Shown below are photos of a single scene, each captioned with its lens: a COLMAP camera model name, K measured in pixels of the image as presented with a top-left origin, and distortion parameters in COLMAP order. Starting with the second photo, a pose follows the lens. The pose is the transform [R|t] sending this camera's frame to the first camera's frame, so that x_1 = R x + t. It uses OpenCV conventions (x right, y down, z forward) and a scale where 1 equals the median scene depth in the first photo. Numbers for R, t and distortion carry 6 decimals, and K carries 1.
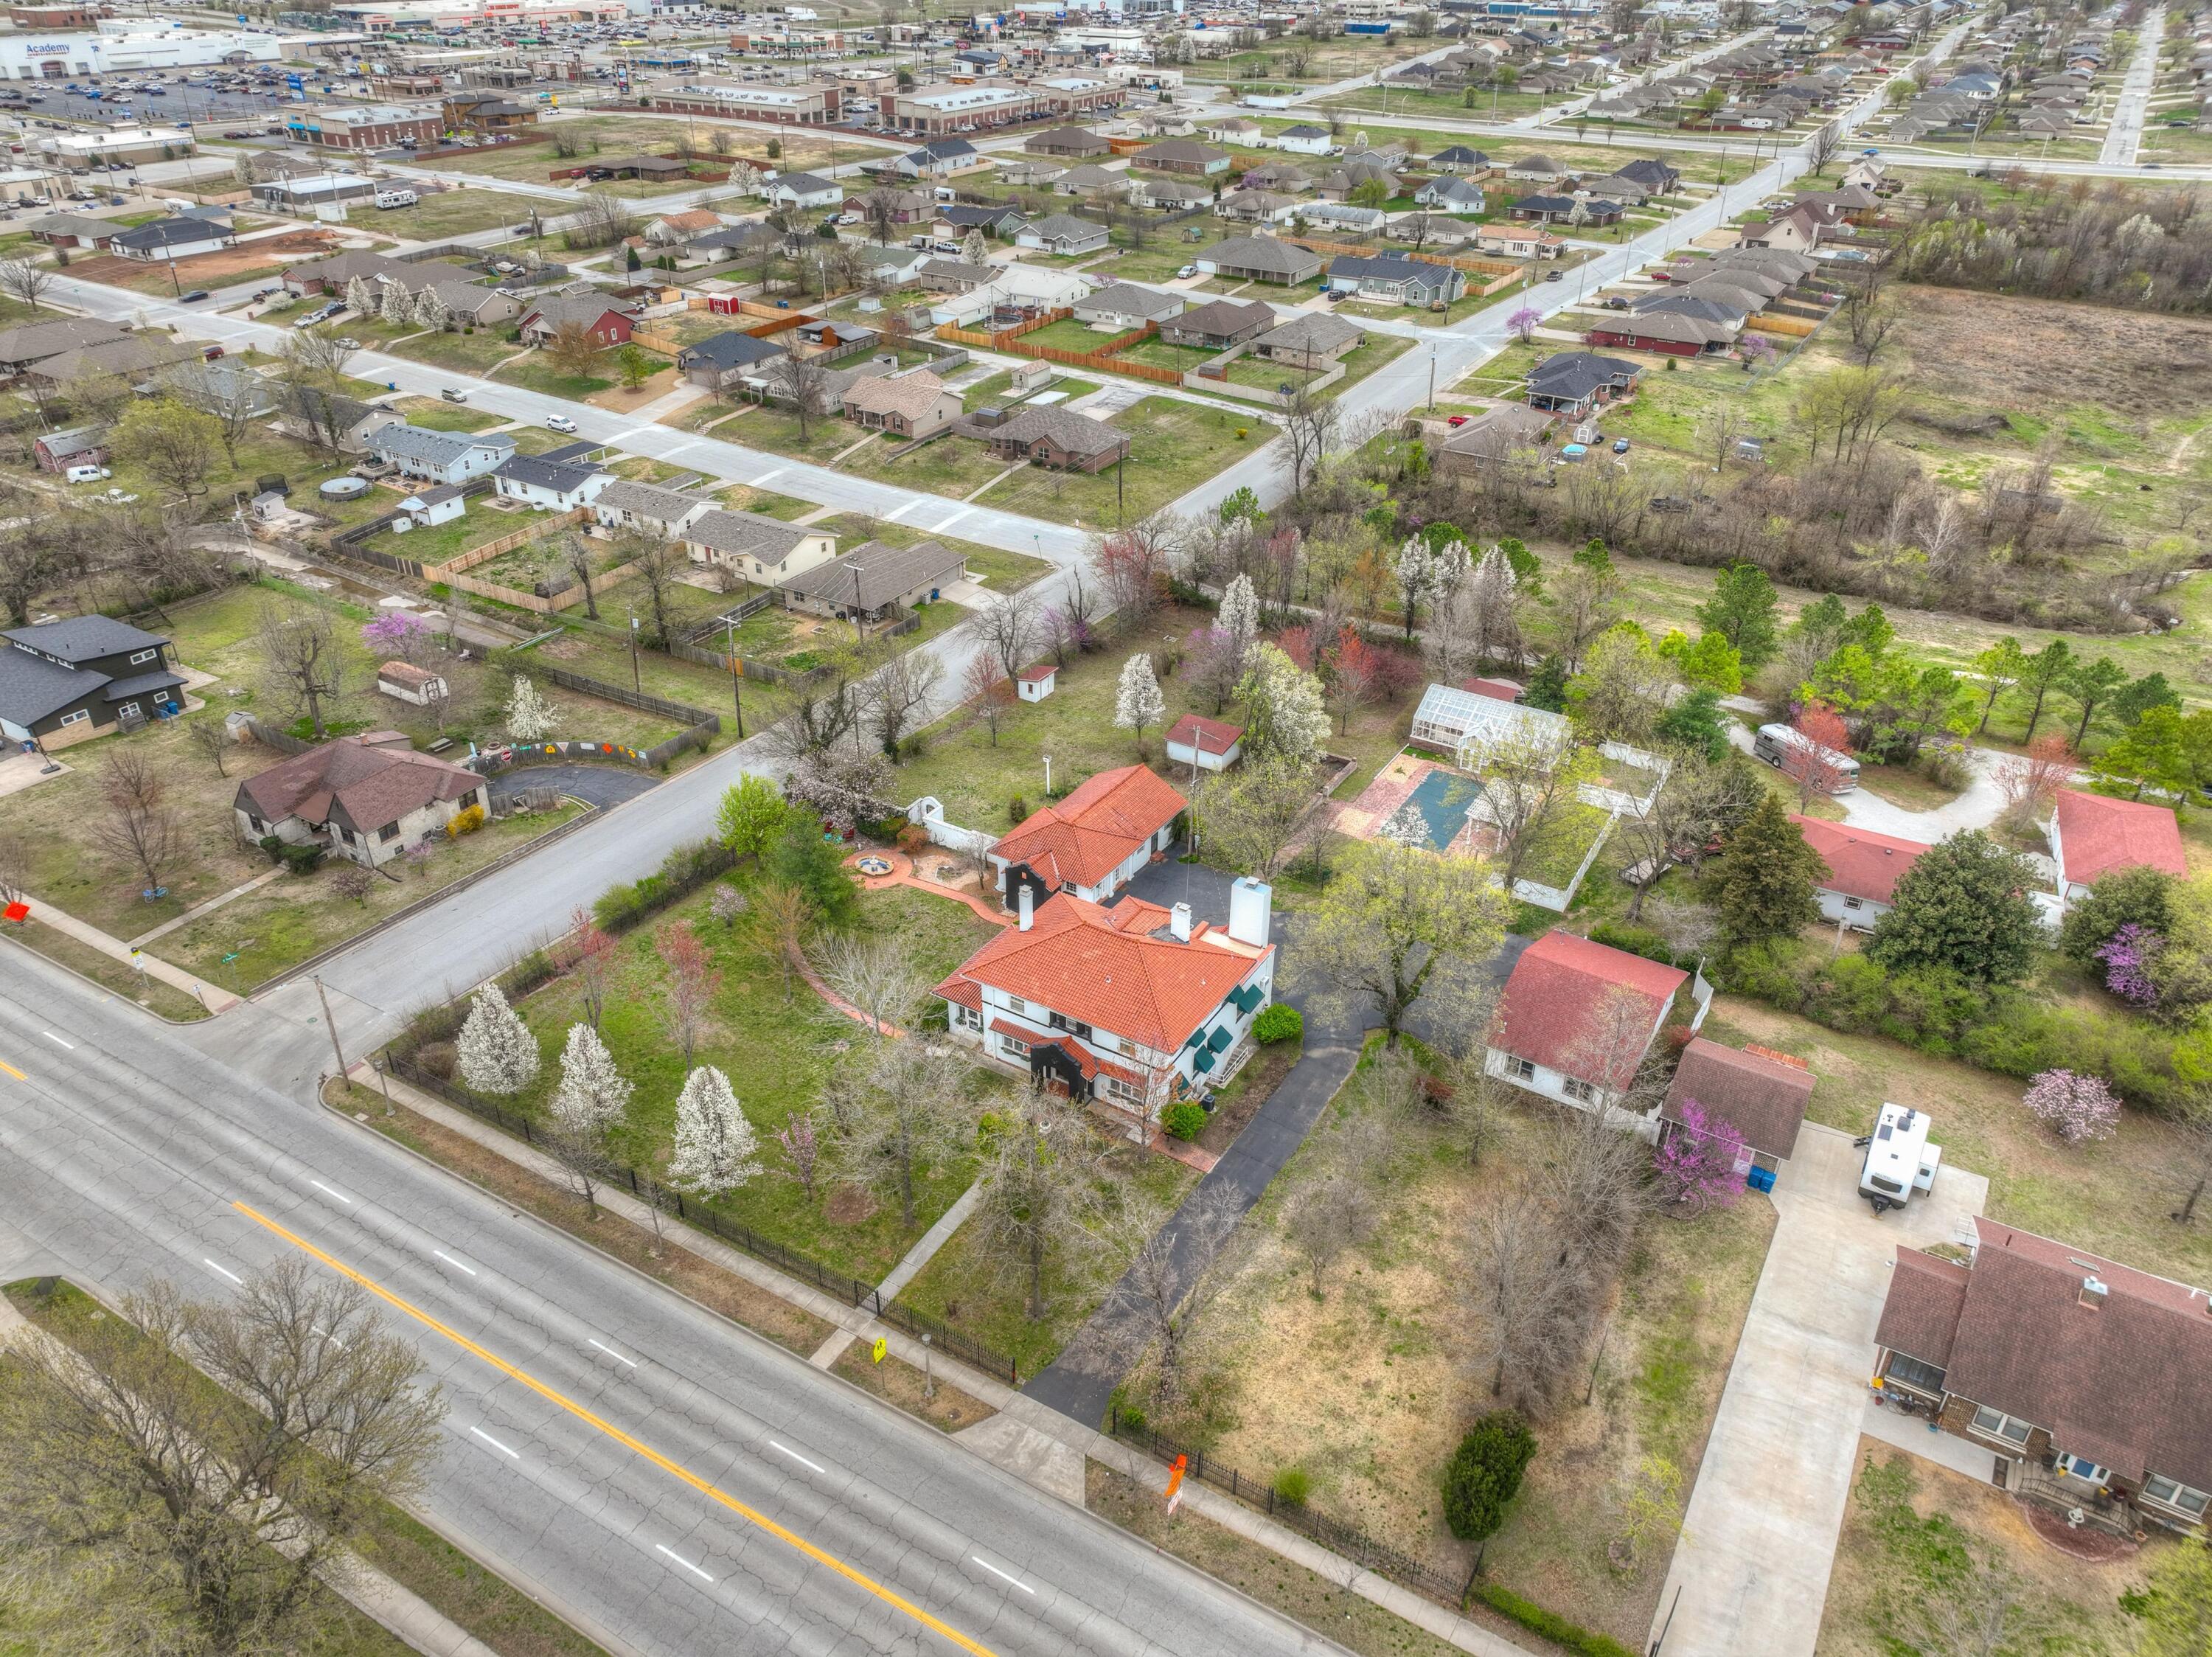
lens RADIAL K [[1555.5, 0, 1107.1], [0, 1555.5, 821.1], [0, 0, 1]] dist [-0.006600, 0.025514]
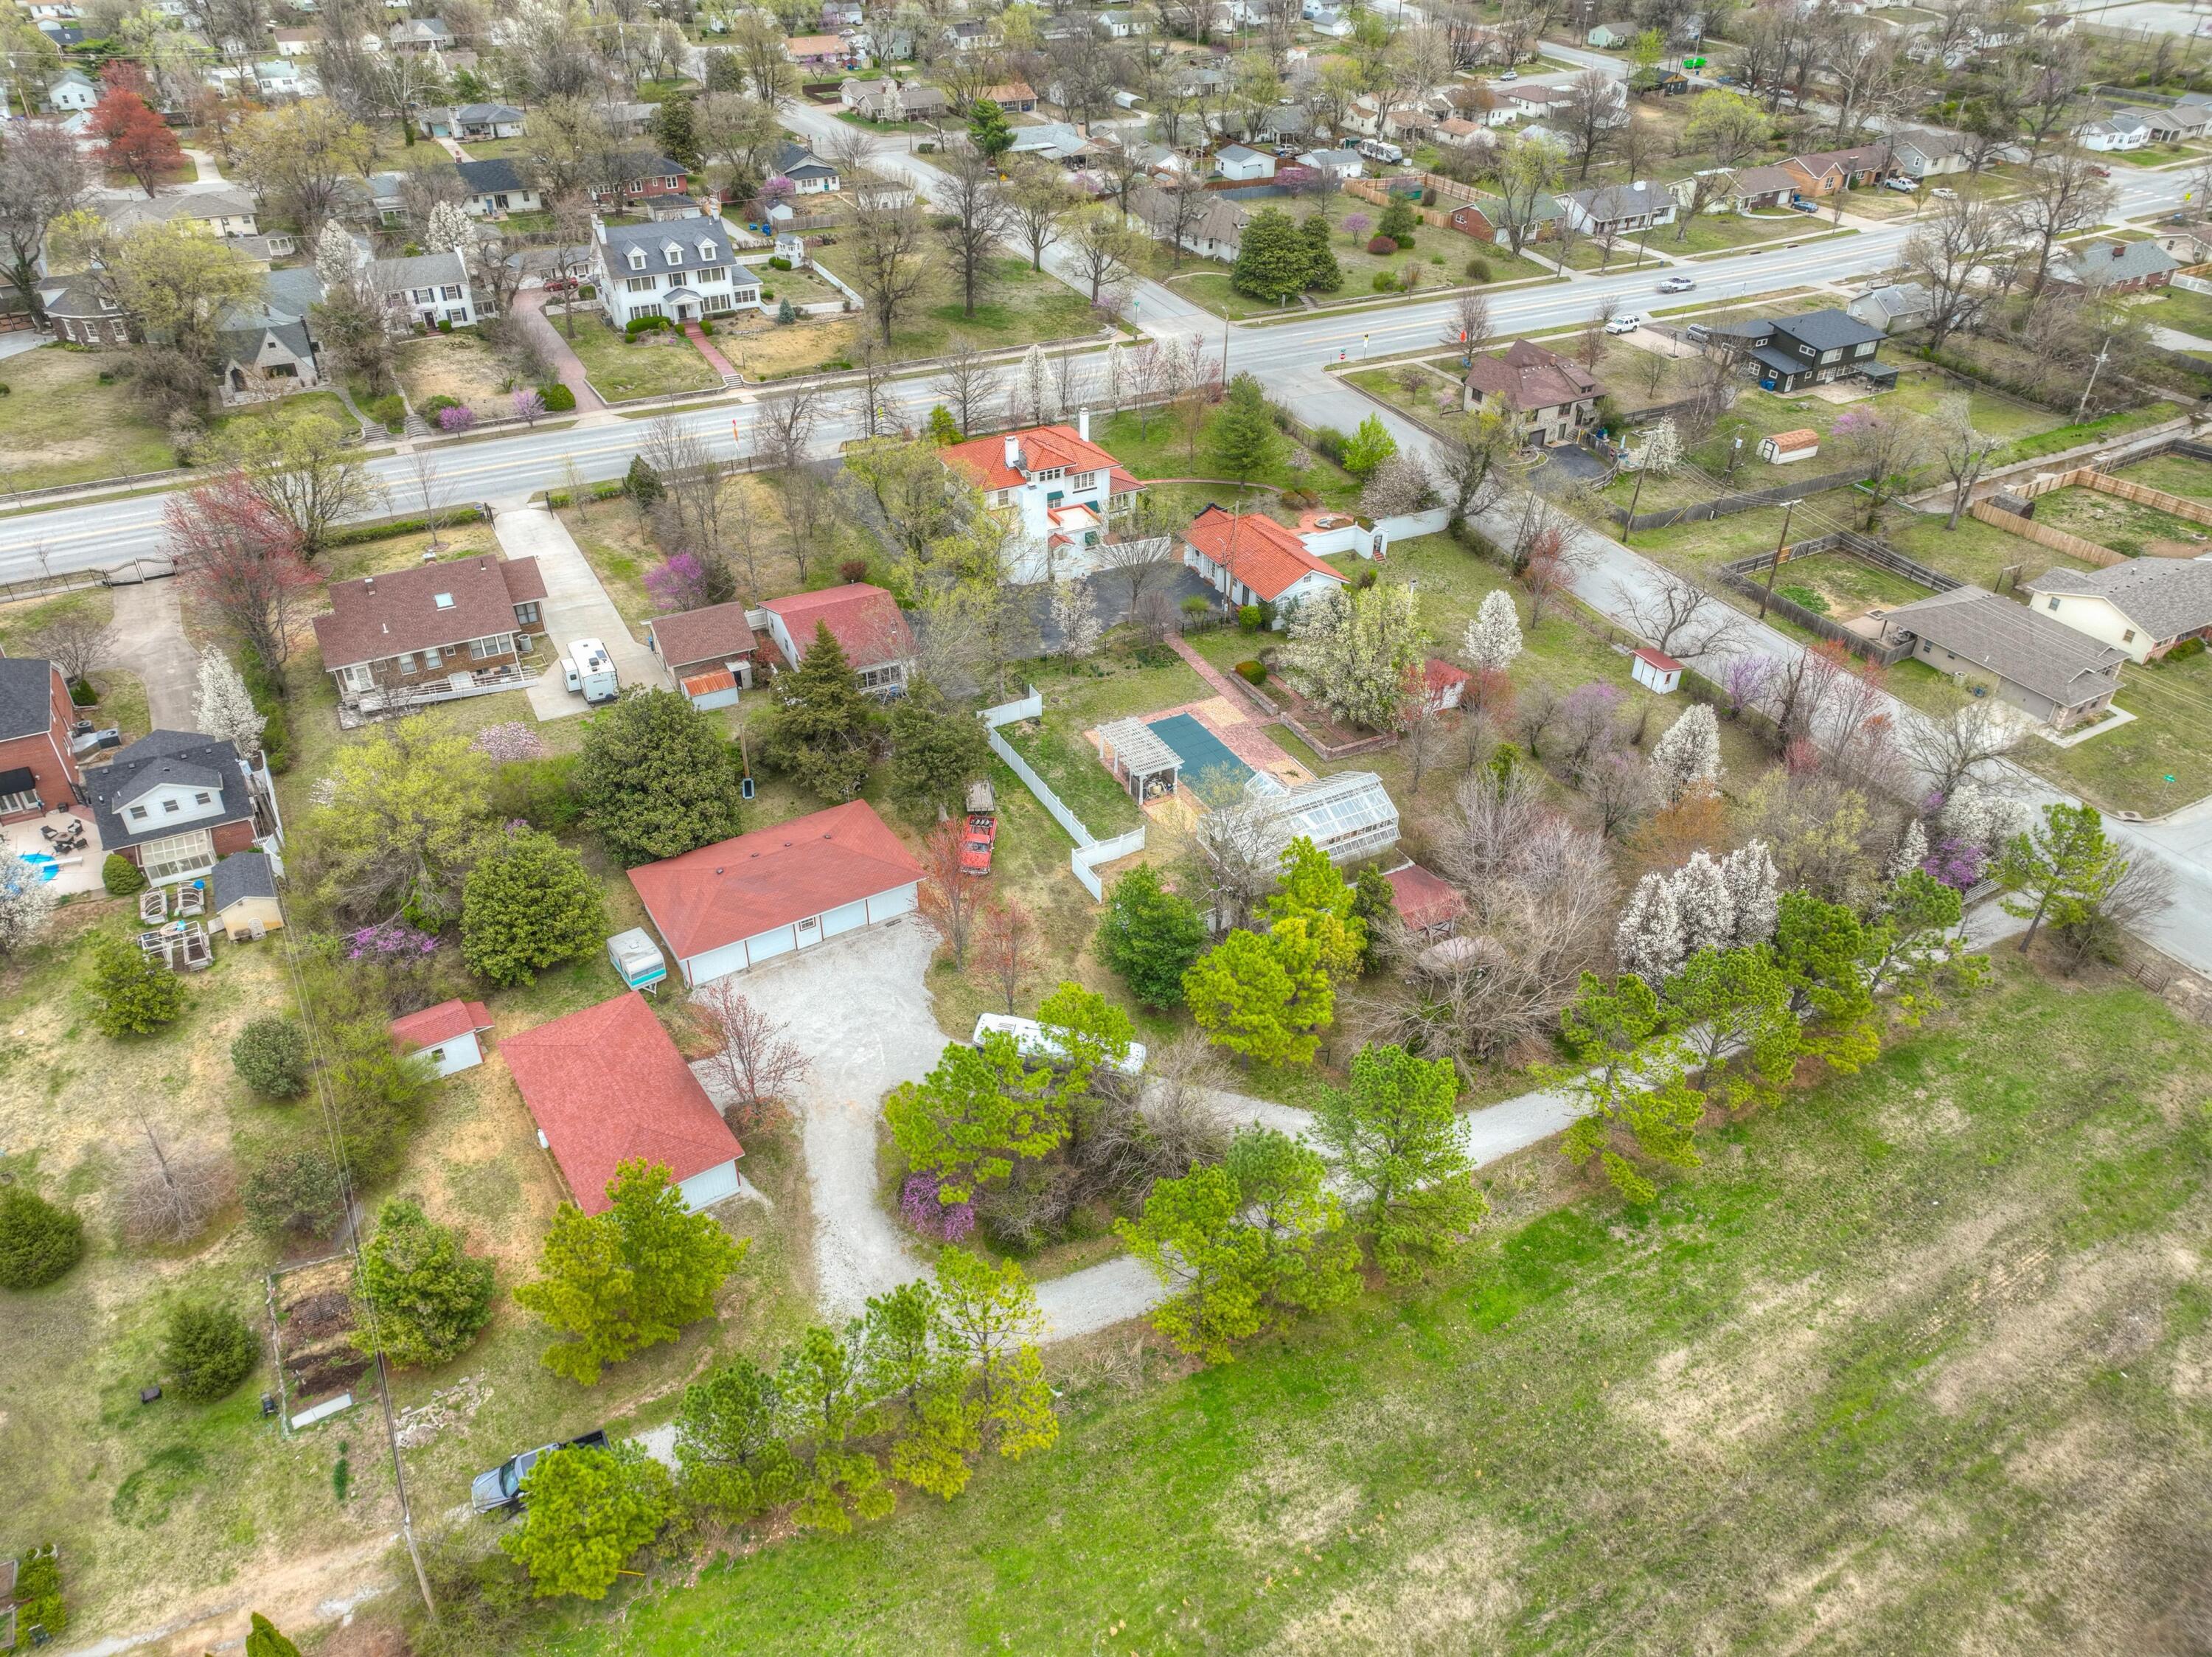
lens RADIAL K [[1552.1, 0, 1106.4], [0, 1552.1, 825.3], [0, 0, 1]] dist [-0.001188, 0.016874]
pose [[-0.506694, 0.481988, -0.714807, 0.558024], [-0.451715, 0.557776, 0.696304, -0.365331], [0.734312, 0.675702, -0.064901, 0.640632]]
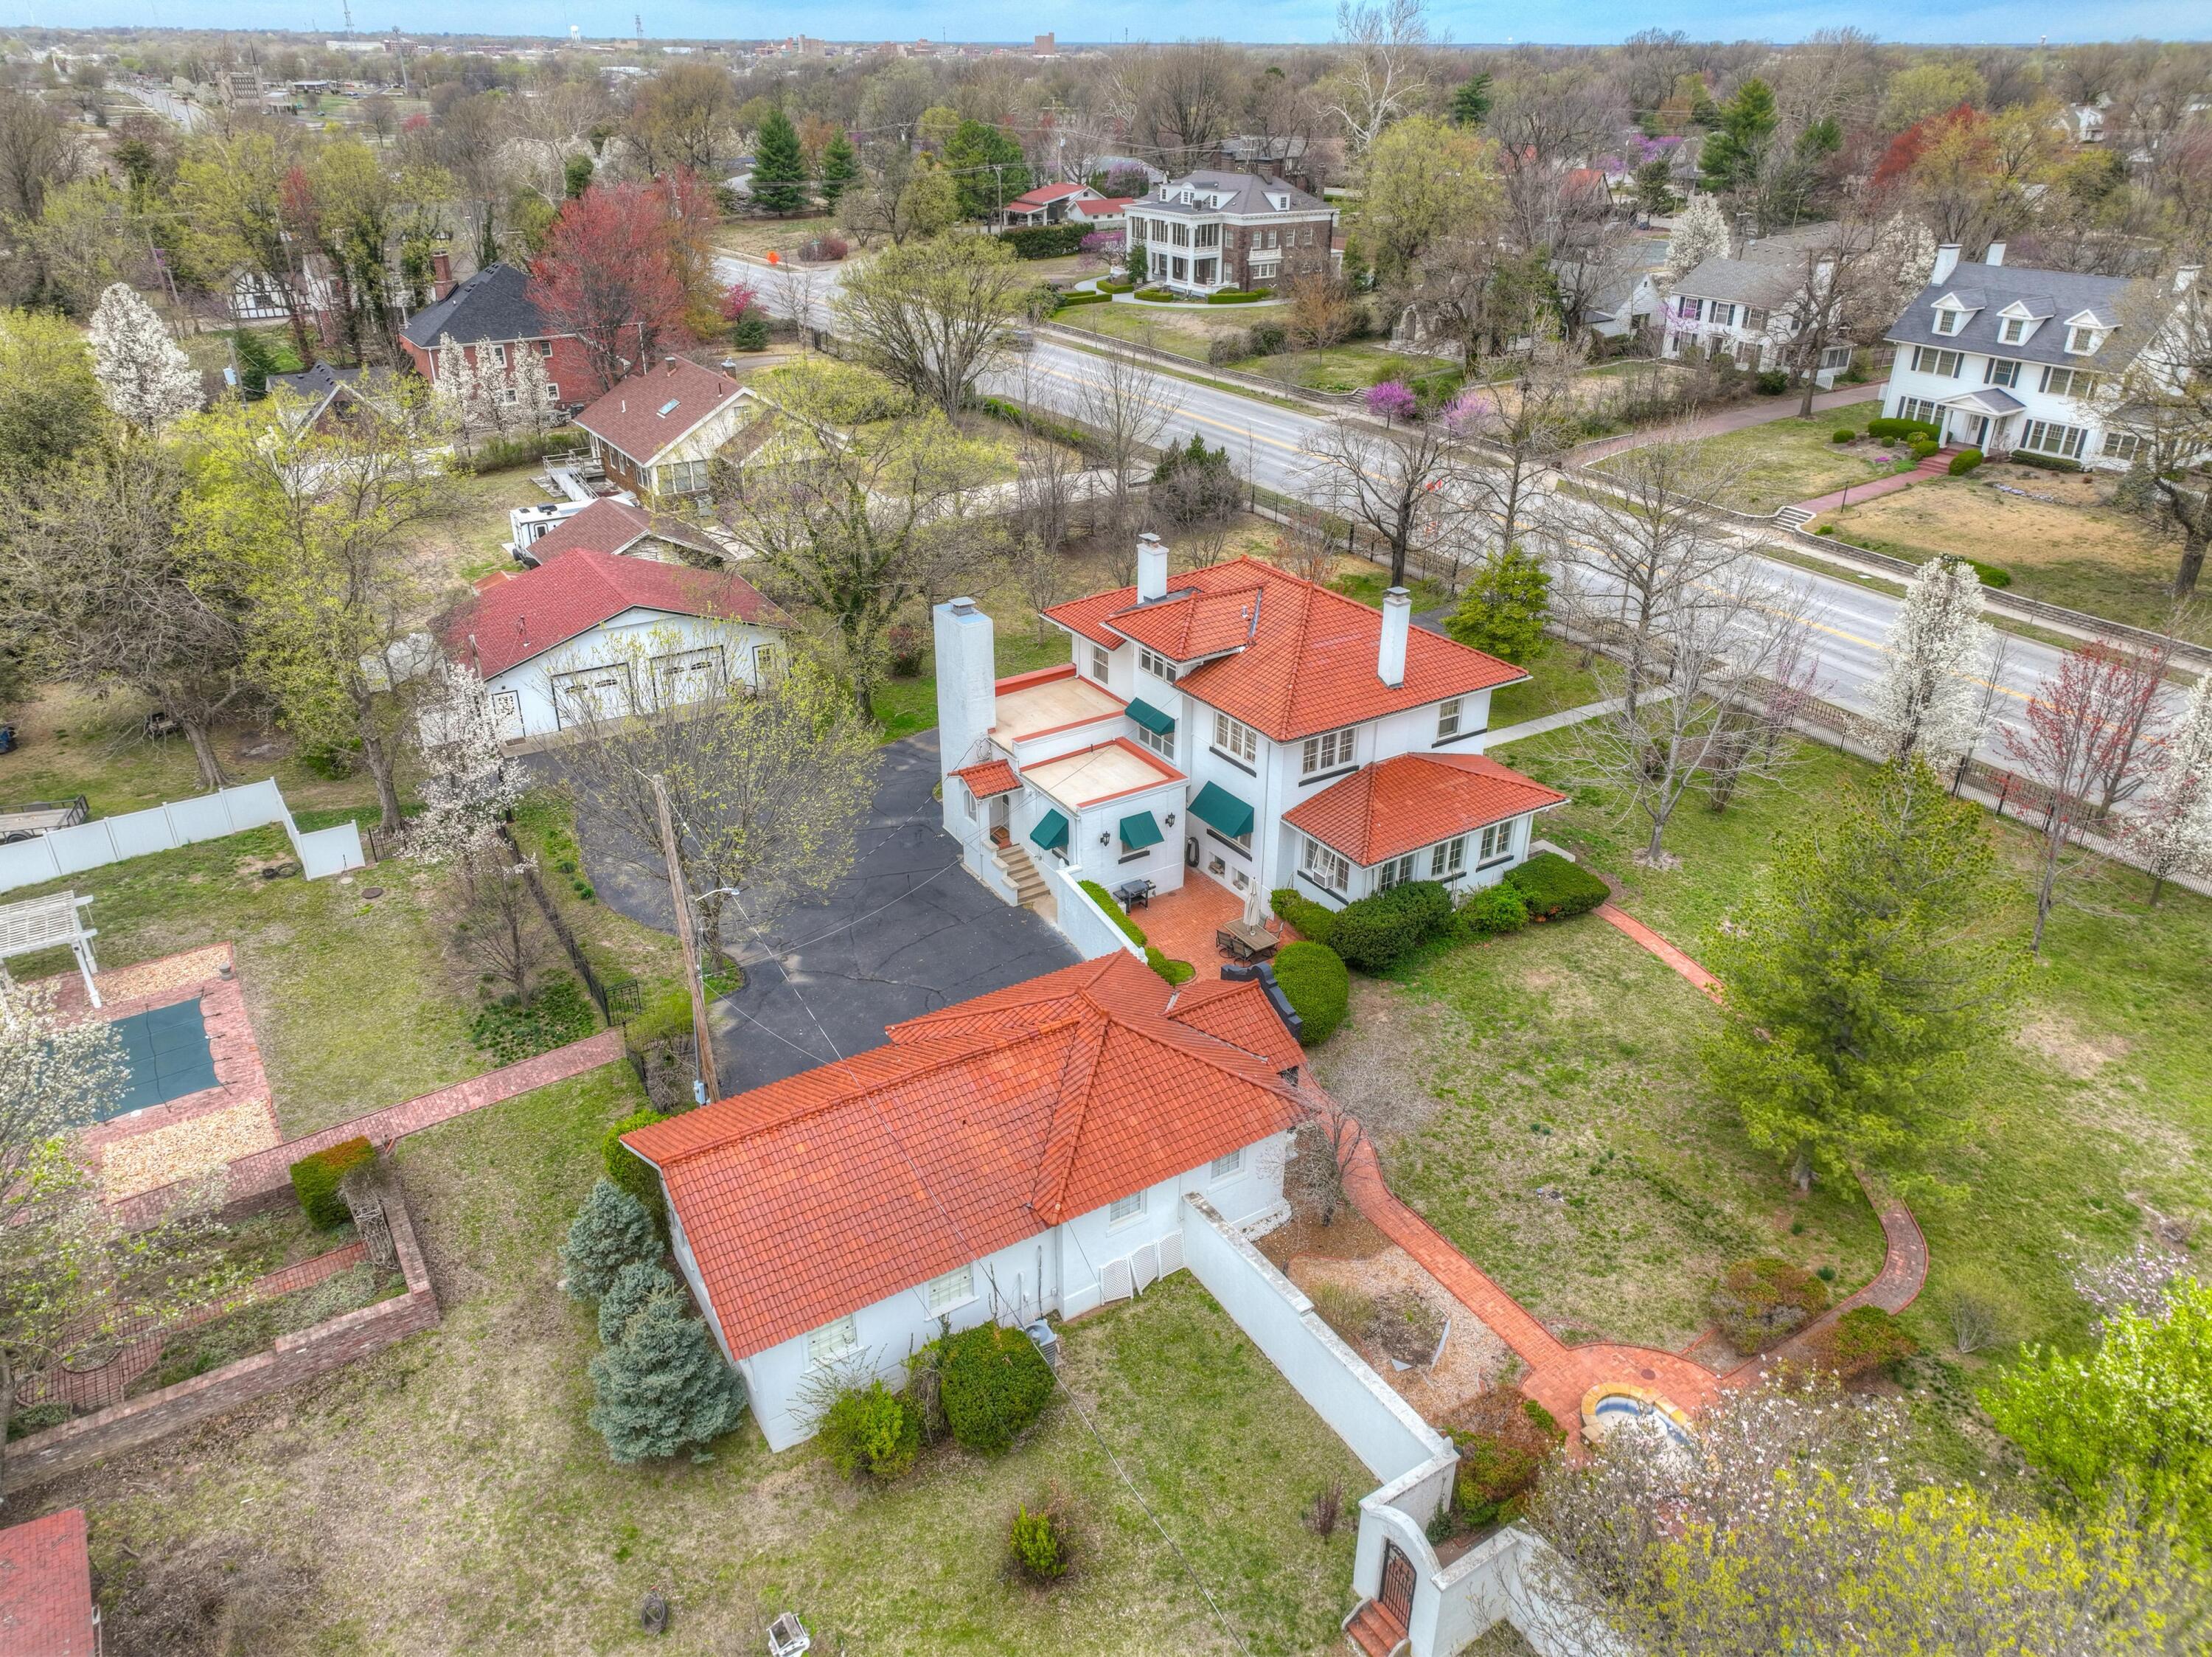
lens RADIAL K [[1555.5, 0, 1107.1], [0, 1555.5, 821.1], [0, 0, 1]] dist [-0.006600, 0.025514]
pose [[-0.897986, -0.209872, 0.386748, -0.085007], [0.213663, 0.560384, 0.800199, -0.163202], [-0.384667, 0.801201, -0.458375, 0.618669]]
